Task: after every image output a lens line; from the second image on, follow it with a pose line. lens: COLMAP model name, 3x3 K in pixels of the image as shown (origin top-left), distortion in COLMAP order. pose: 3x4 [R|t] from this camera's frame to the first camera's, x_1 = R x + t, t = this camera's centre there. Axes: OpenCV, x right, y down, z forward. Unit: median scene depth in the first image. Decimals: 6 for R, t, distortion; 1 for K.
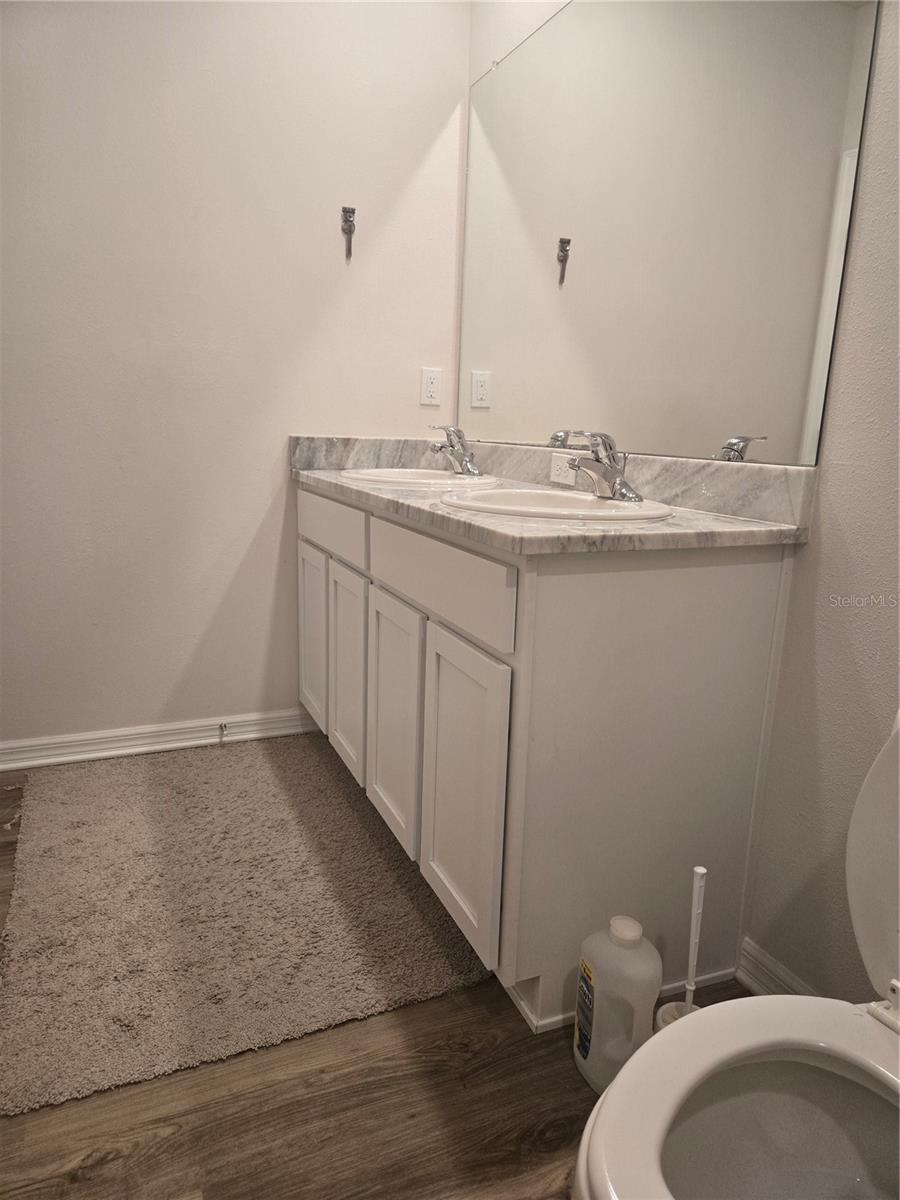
lens RADIAL K [[799.5, 0, 448.3], [0, 799.5, 599.2], [0, 0, 1]] dist [0.055001, -0.030166]
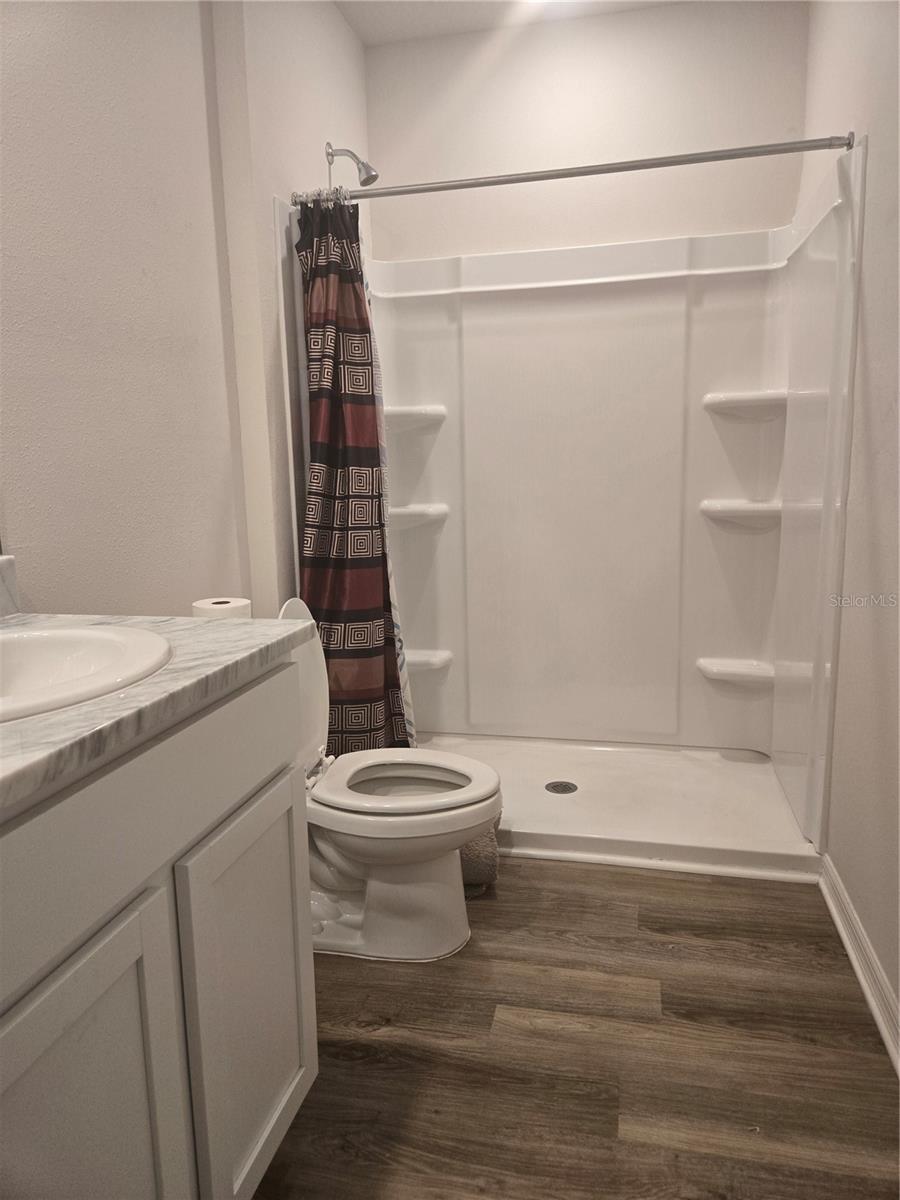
lens RADIAL K [[799.5, 0, 454.9], [0, 799.5, 599.9], [0, 0, 1]] dist [0.055001, -0.030166]
pose [[-0.807217, -0.111178, 0.579690, -0.648480], [0.127975, 0.925774, 0.355758, -0.435313], [-0.576215, 0.361360, -0.733073, 1.565435]]
